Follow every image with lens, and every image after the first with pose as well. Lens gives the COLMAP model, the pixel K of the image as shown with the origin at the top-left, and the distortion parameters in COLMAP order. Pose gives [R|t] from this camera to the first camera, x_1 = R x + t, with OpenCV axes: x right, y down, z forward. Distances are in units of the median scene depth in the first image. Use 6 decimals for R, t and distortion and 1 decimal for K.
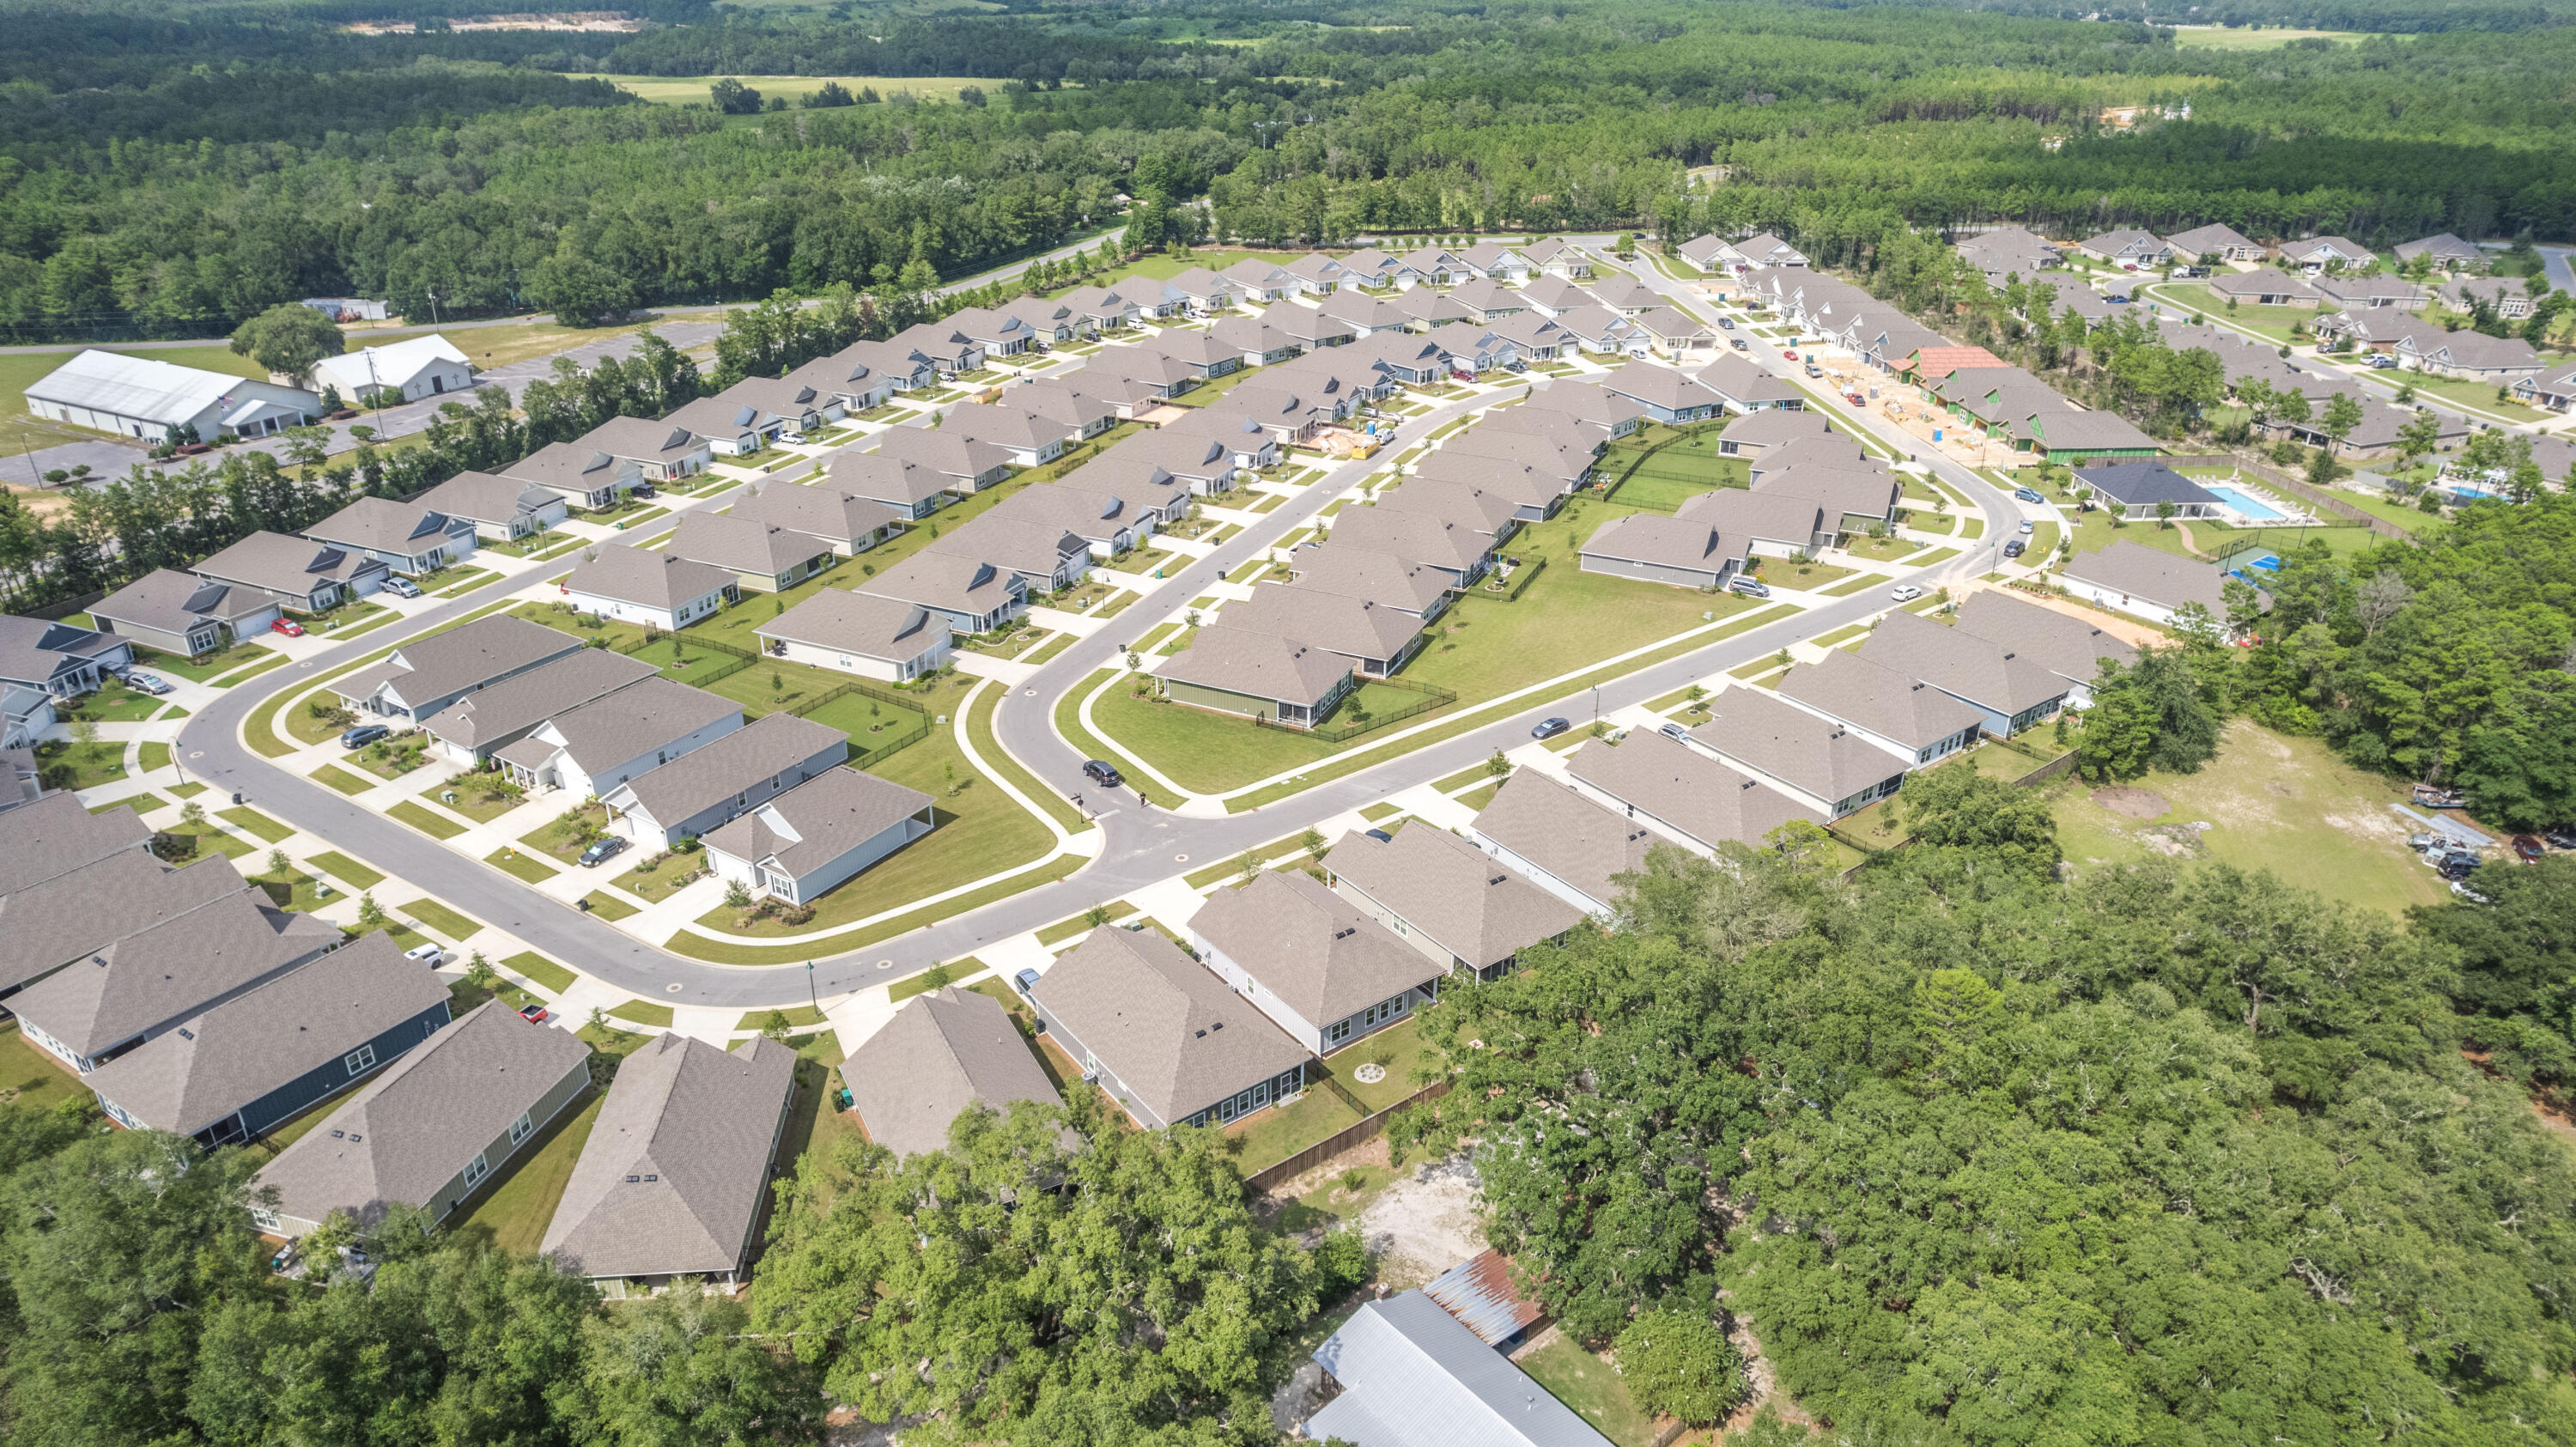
lens RADIAL K [[1642.2, 0, 1286.0], [0, 1642.2, 725.4], [0, 0, 1]] dist [-0.070193, 0.078945]
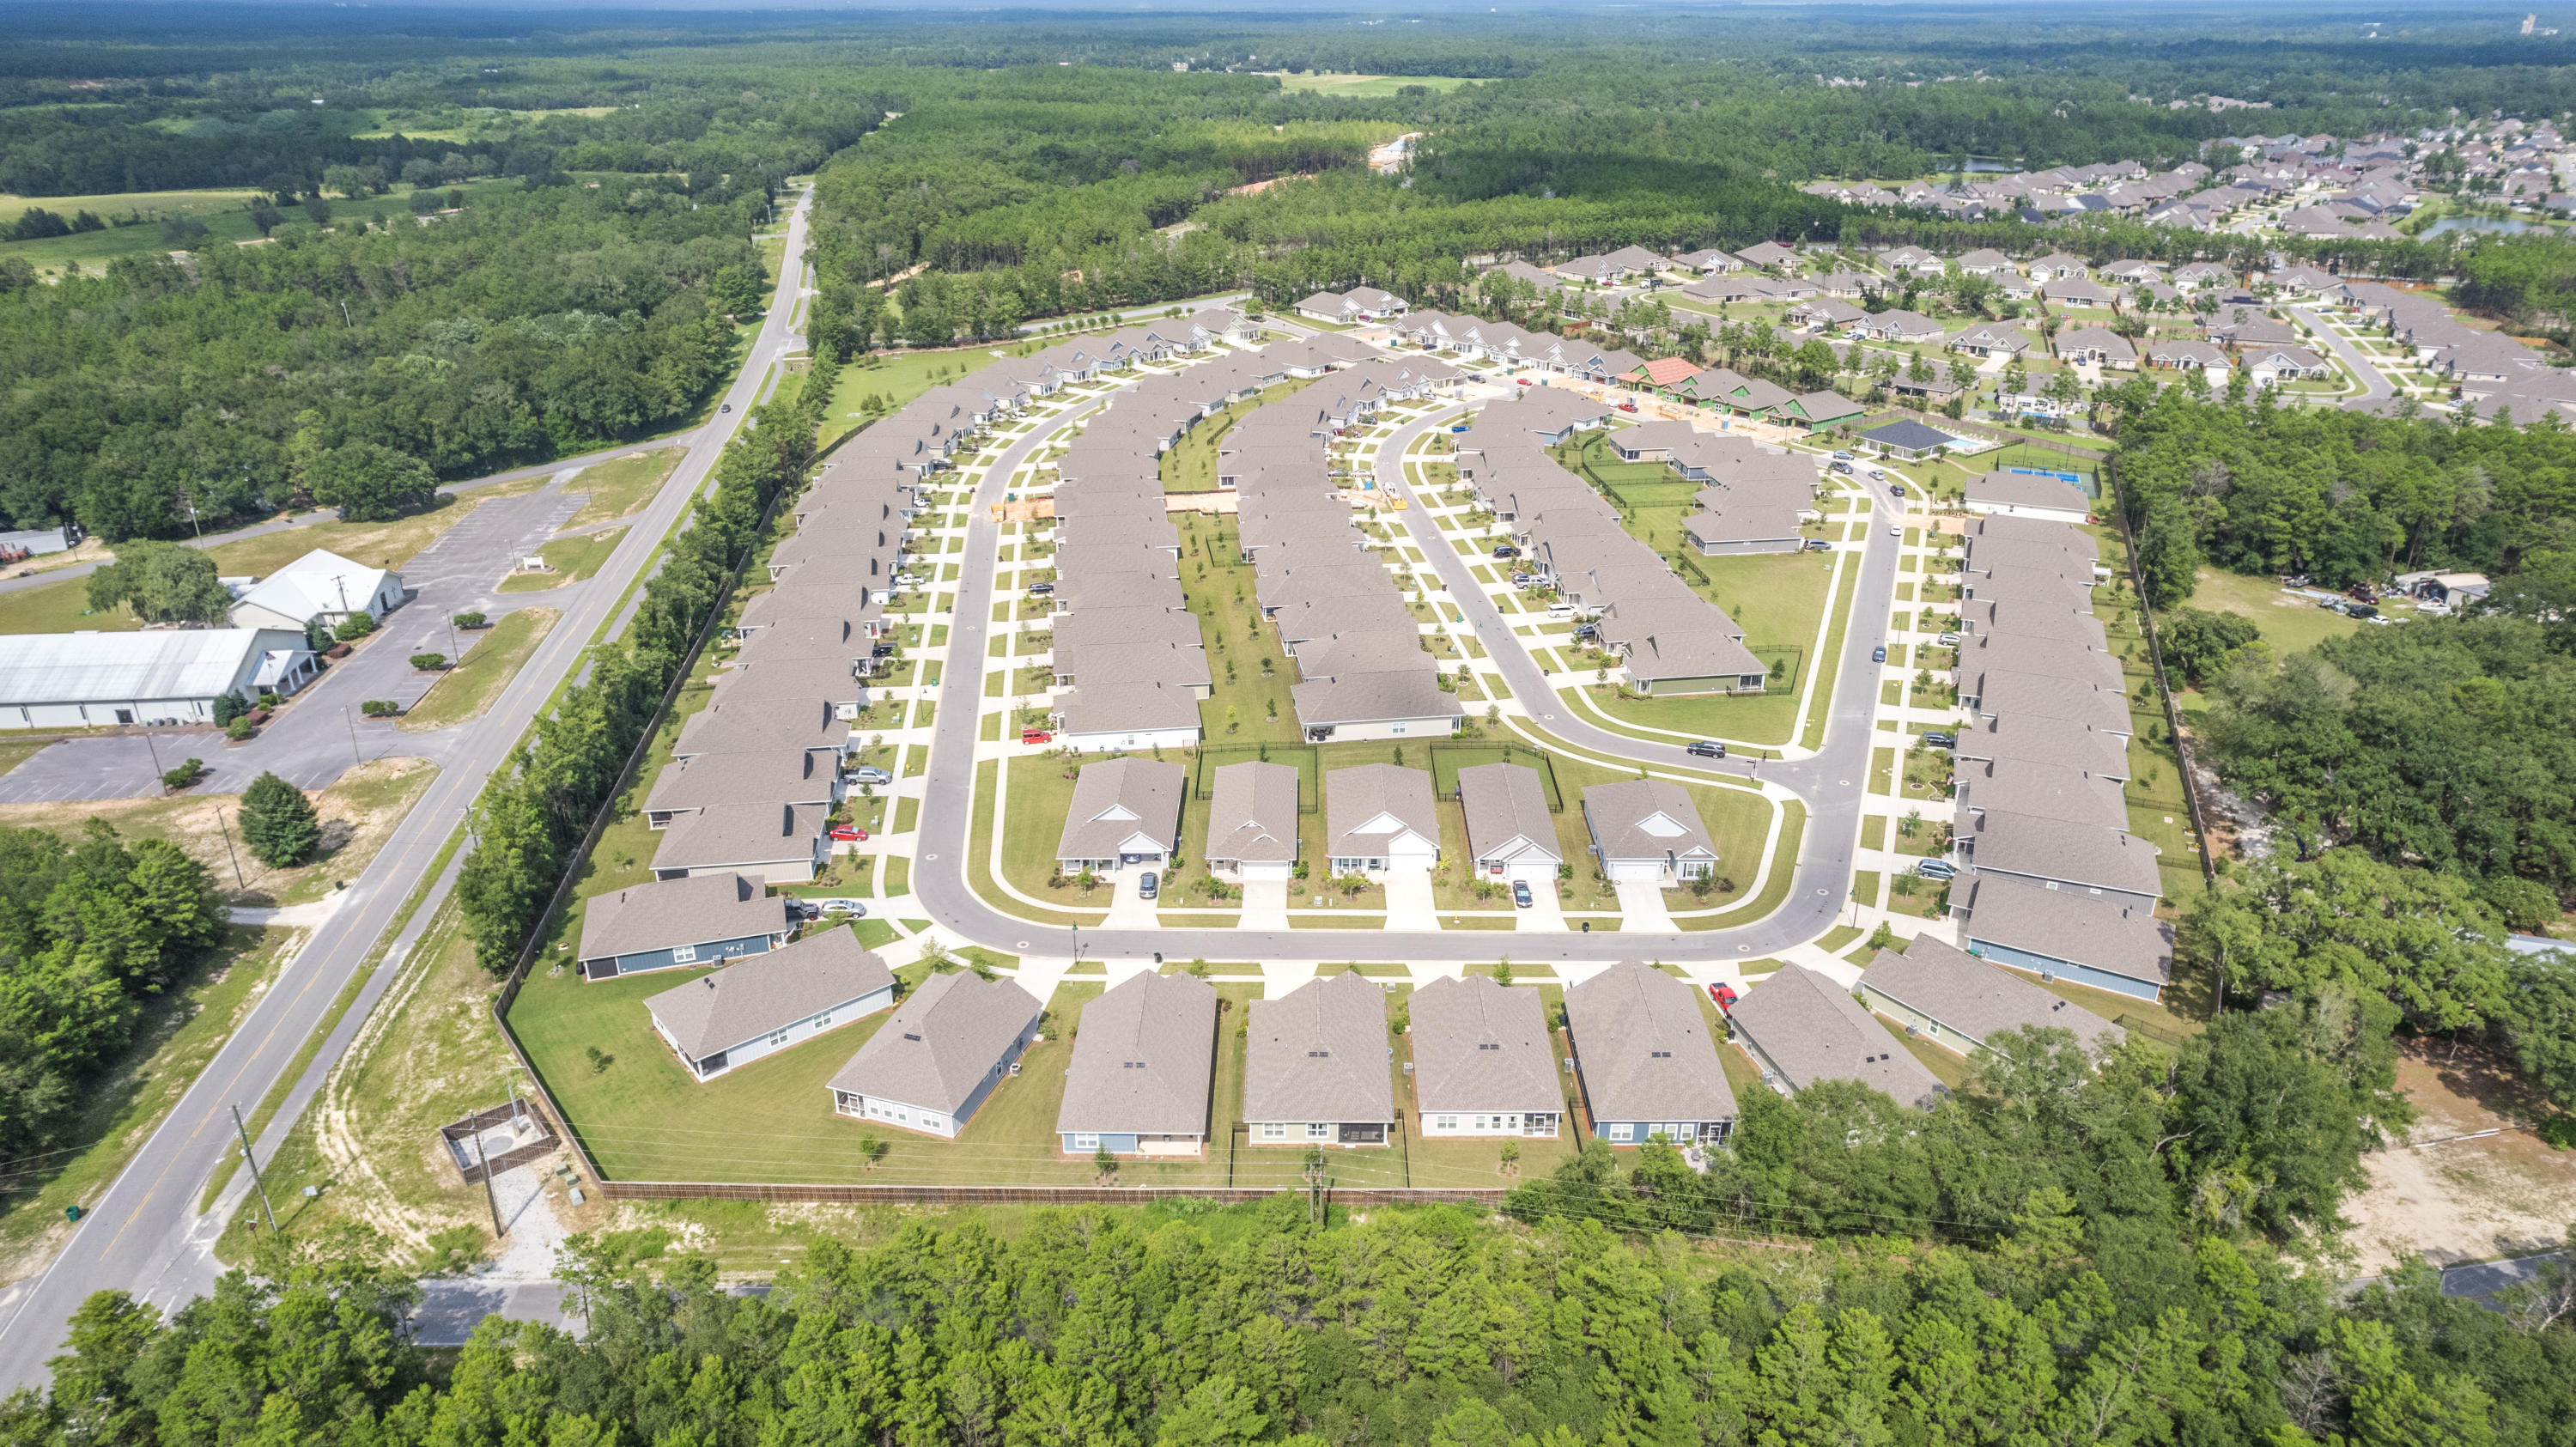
lens RADIAL K [[1642.2, 0, 1291.4], [0, 1642.2, 724.4], [0, 0, 1]] dist [-0.070193, 0.078945]
pose [[0.845694, -0.223016, 0.484836, -1.056319], [0.235765, 0.971162, 0.035474, -0.119284], [-0.478766, 0.084307, 0.873885, 0.011697]]
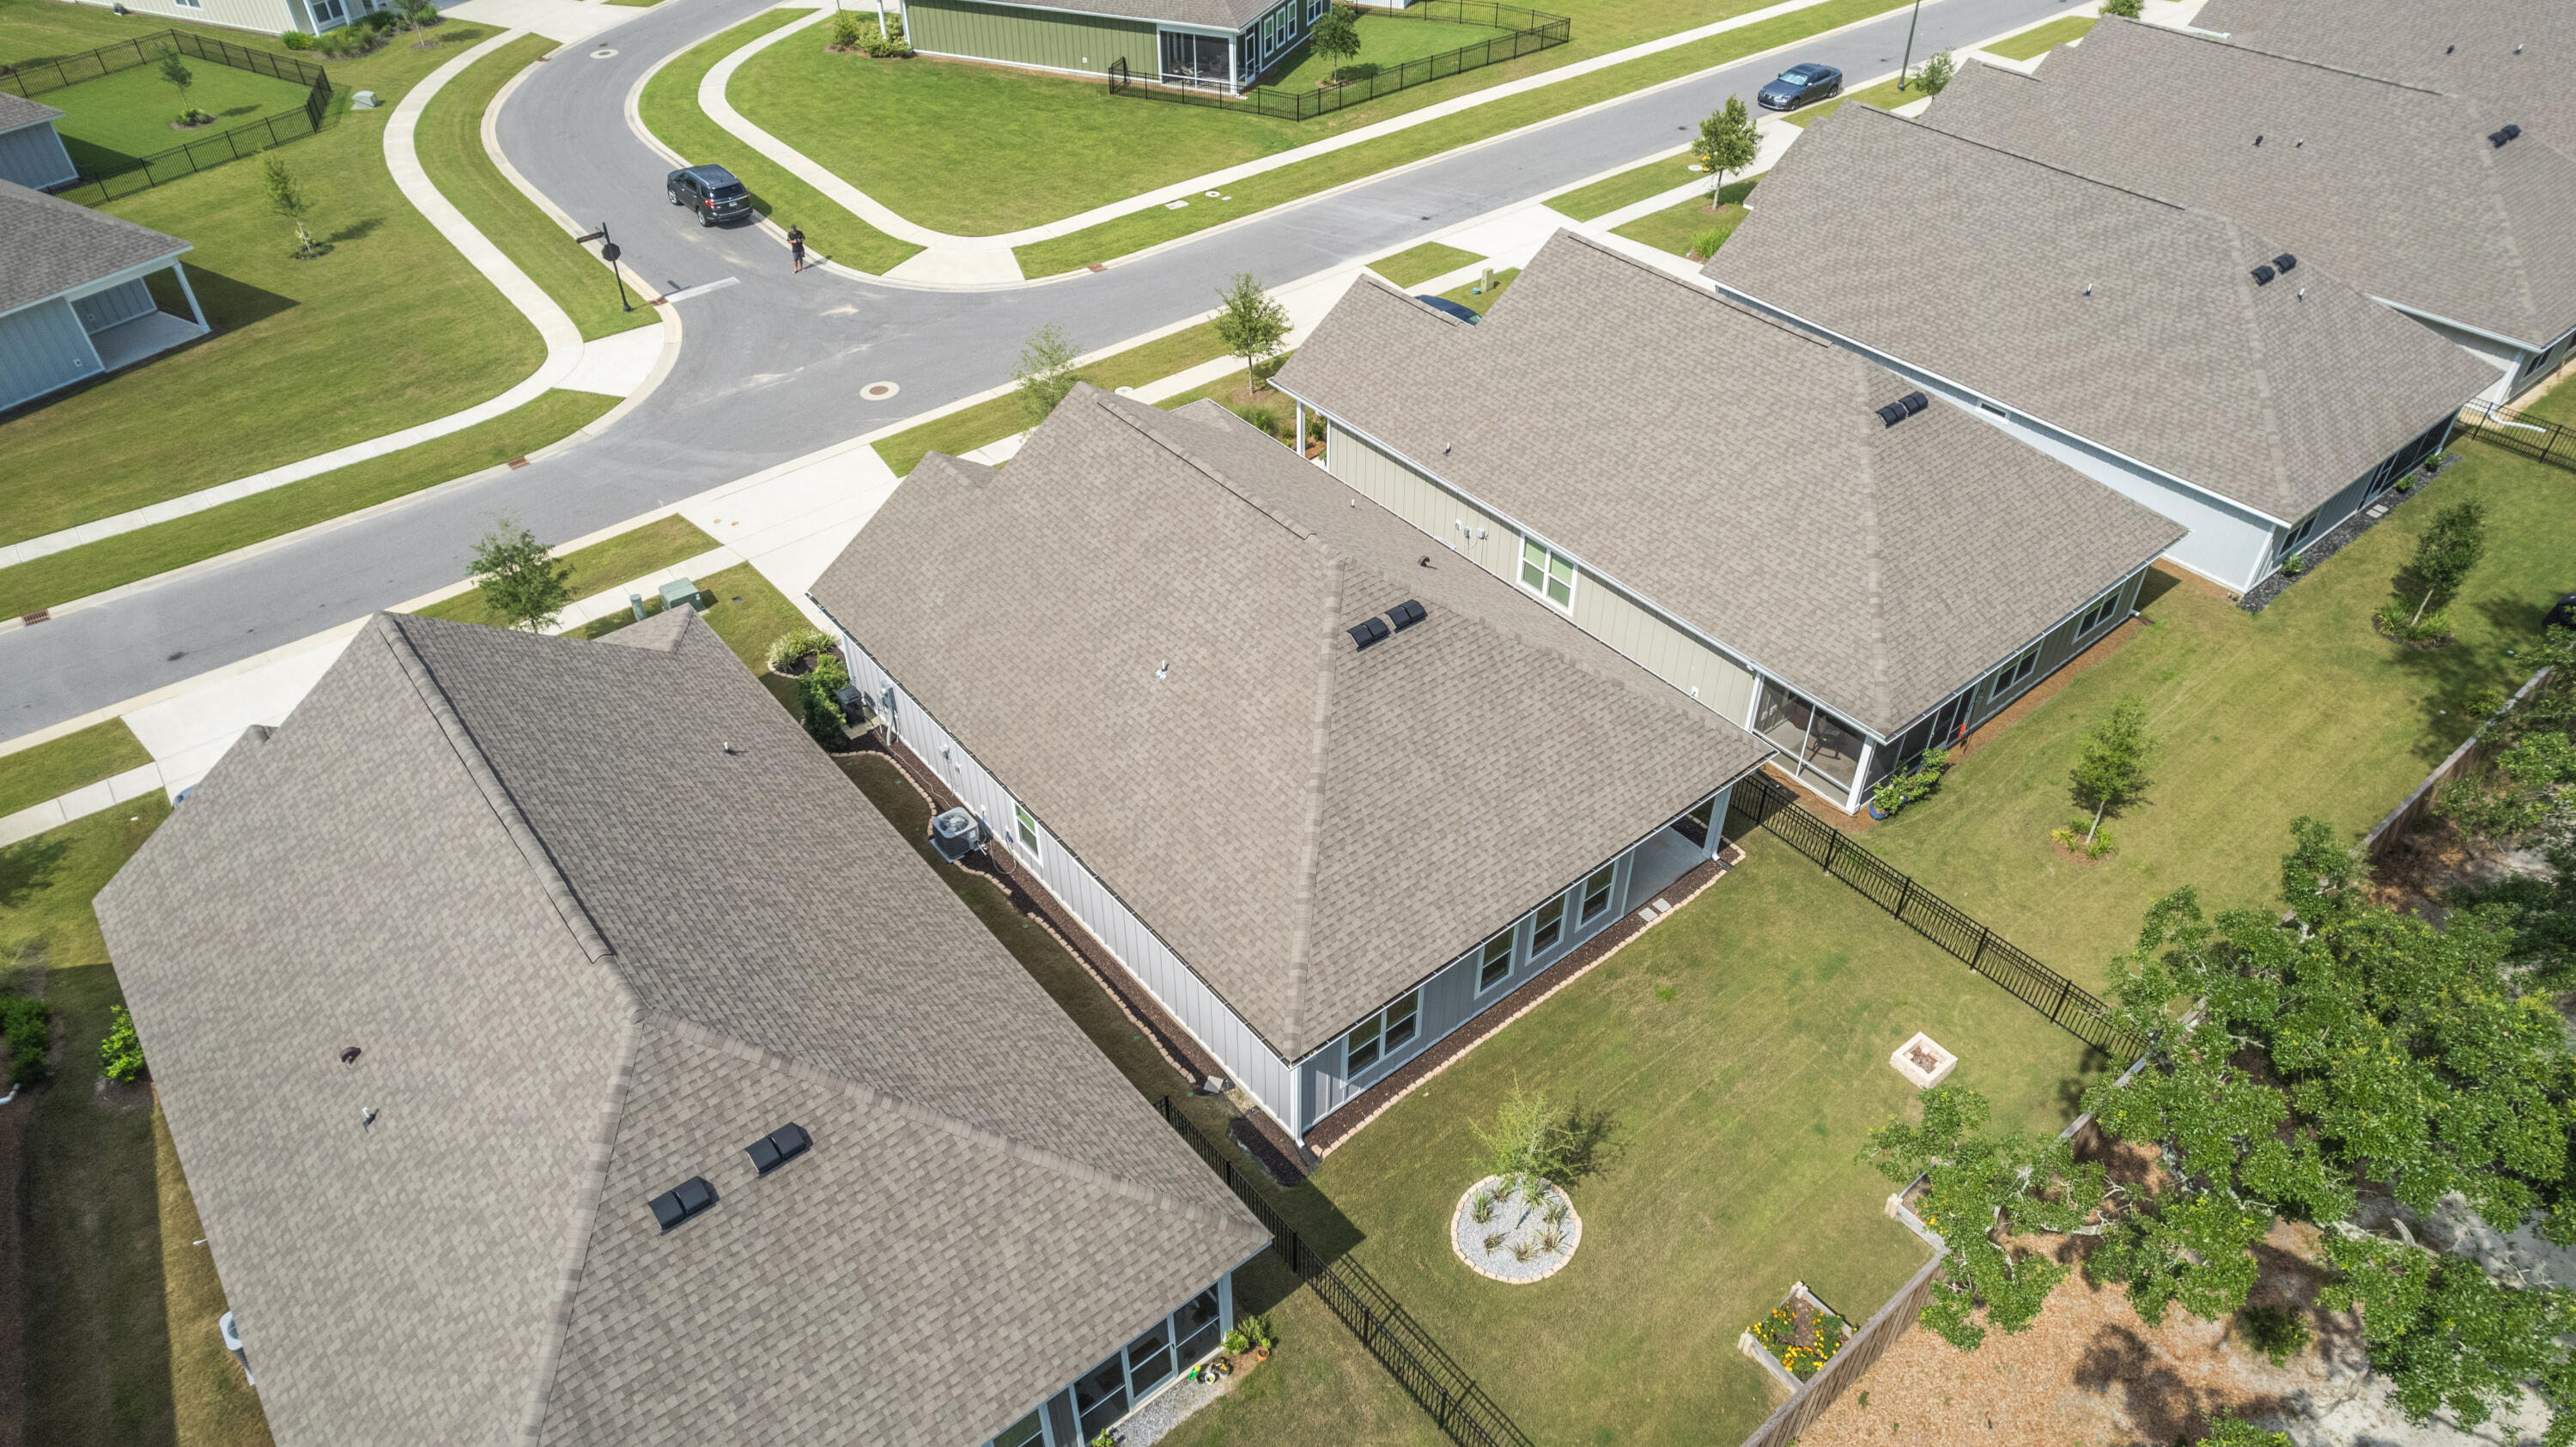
lens RADIAL K [[1642.2, 0, 1301.4], [0, 1642.2, 734.0], [0, 0, 1]] dist [-0.070193, 0.078945]
pose [[0.998747, -0.030581, 0.039601, 0.010340], [0.020268, 0.970904, 0.238609, 0.066601], [-0.045746, -0.237507, 0.970308, 0.601646]]
